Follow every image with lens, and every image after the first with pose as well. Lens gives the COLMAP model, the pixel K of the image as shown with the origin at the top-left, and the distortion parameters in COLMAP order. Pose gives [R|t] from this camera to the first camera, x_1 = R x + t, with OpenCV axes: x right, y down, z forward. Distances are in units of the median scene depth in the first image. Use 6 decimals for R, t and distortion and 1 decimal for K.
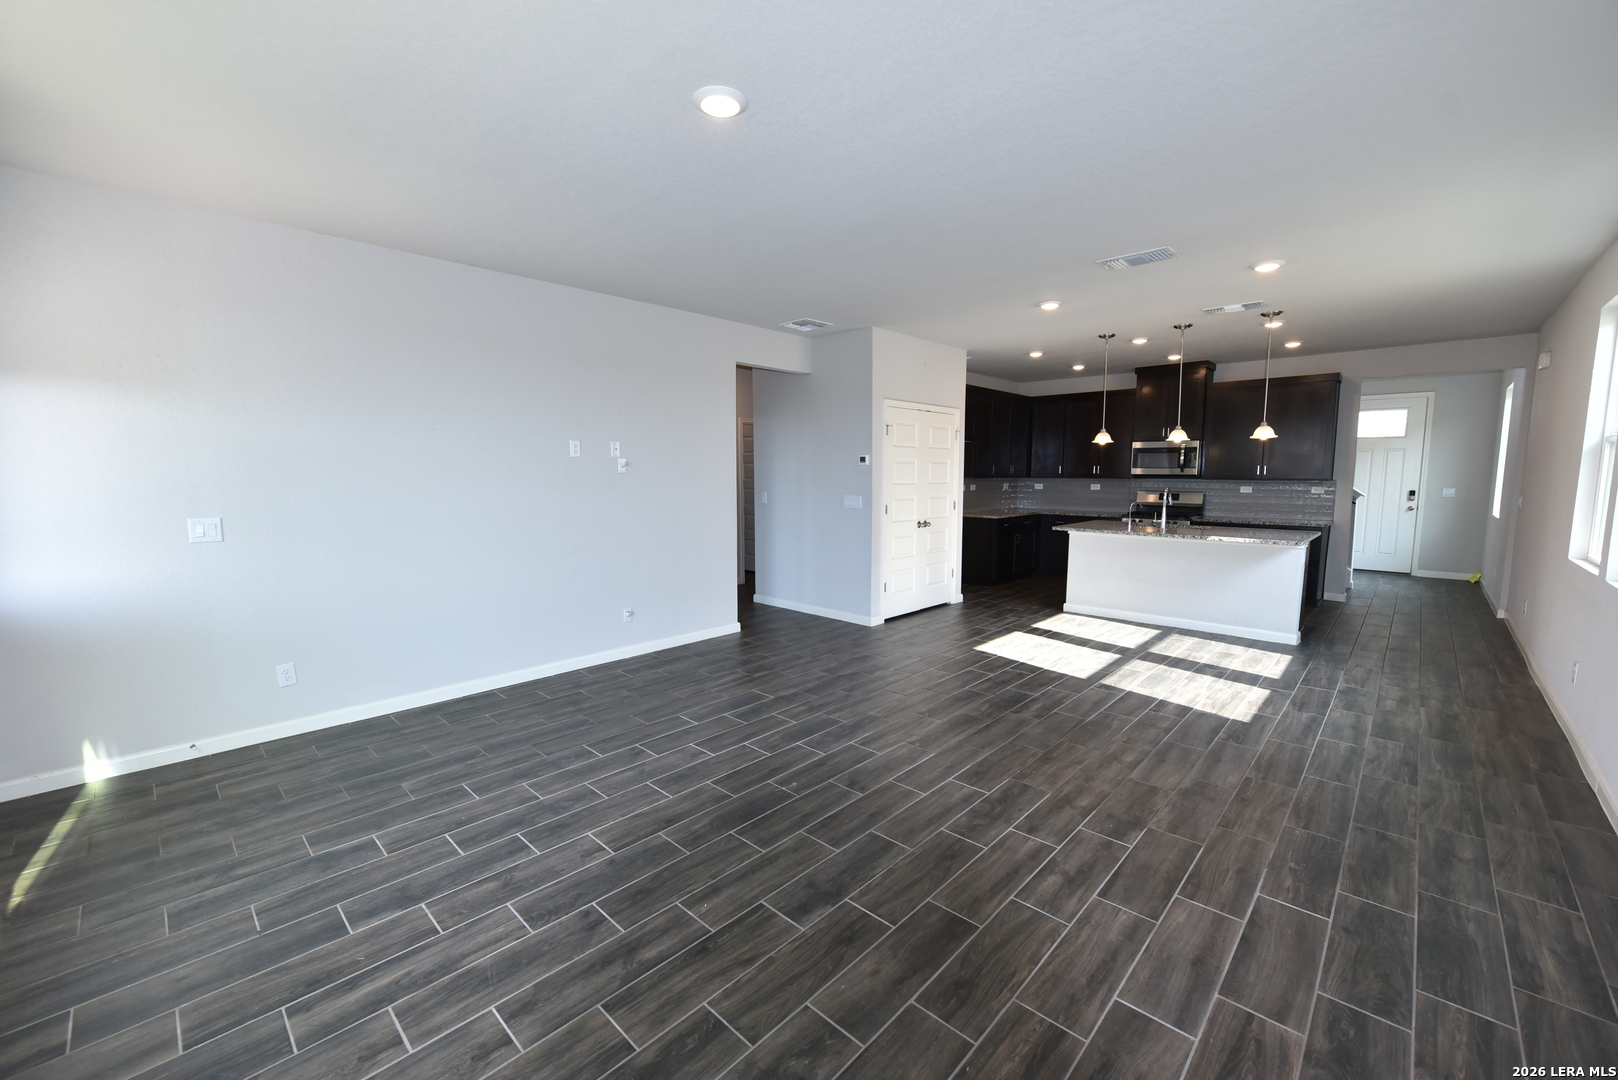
lens RADIAL K [[645.8, 0, 809.0], [0, 645.8, 540.0], [0, 0, 1]] dist [-0.004939, -0.000631]
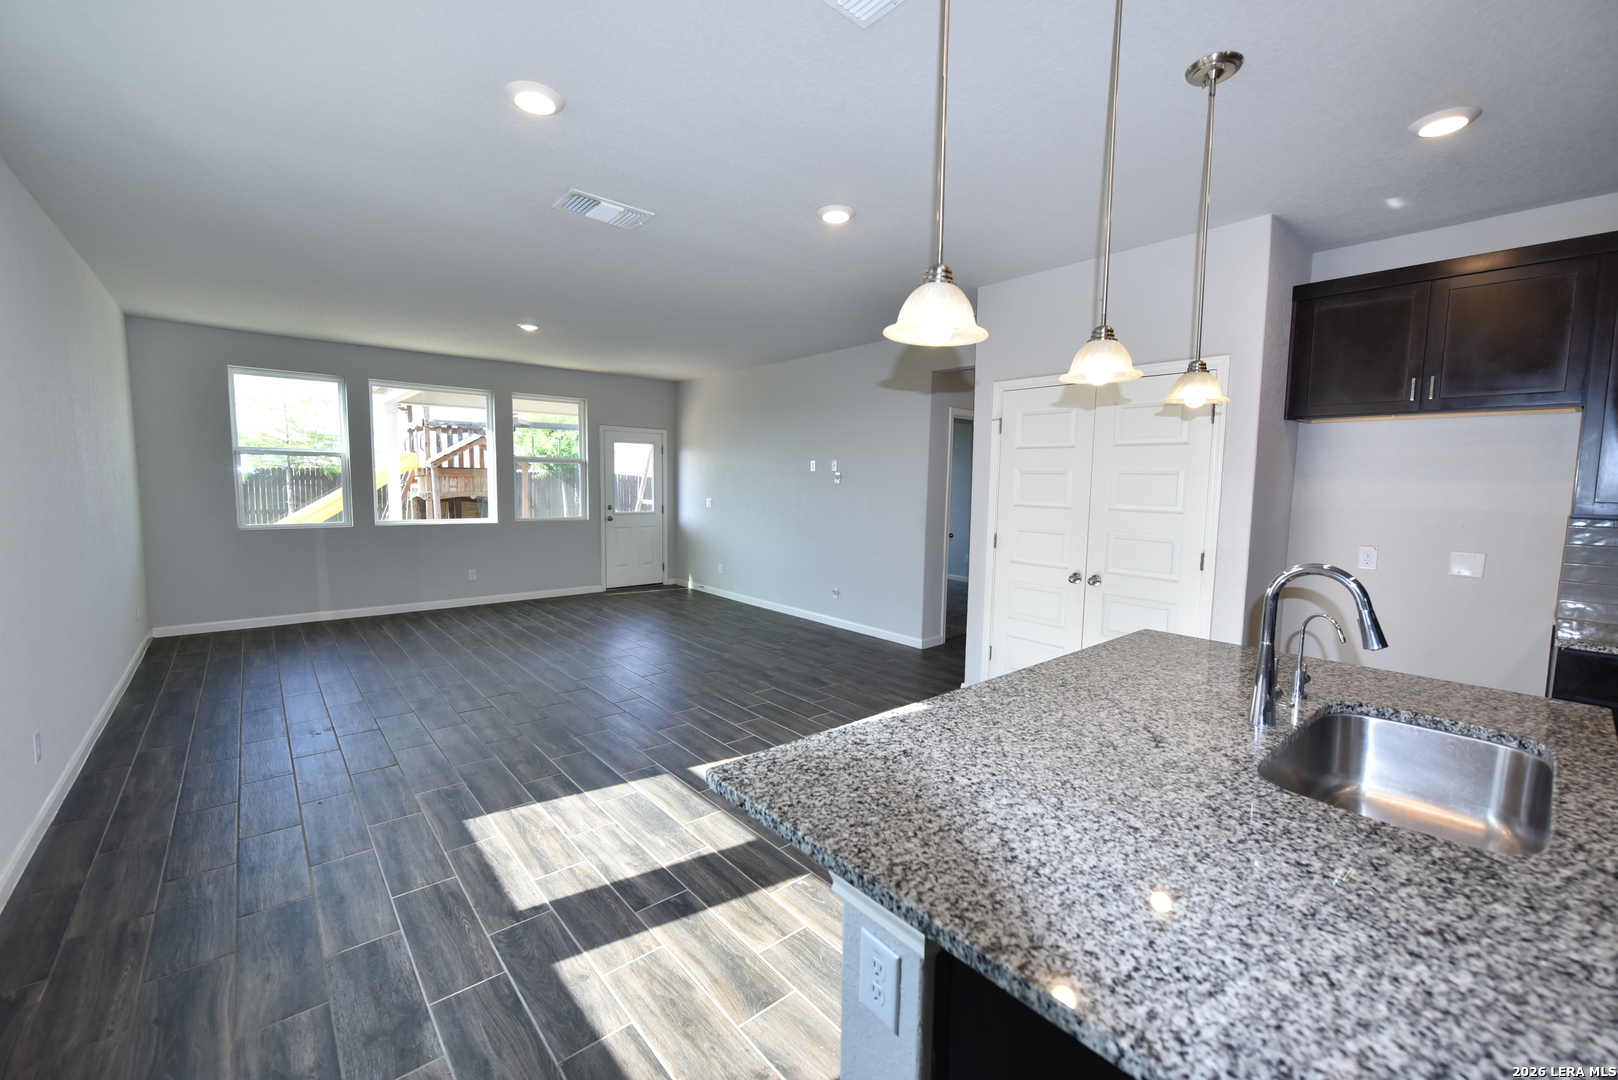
lens RADIAL K [[647.1, 0, 809.0], [0, 647.1, 540.0], [0, 0, 1]] dist [-0.013058, -0.000105]
pose [[-0.095306, 0.087376, -0.991606, 1.146768], [-0.125863, 0.987088, 0.099075, -0.127024], [0.987459, 0.134249, -0.083078, 1.203783]]
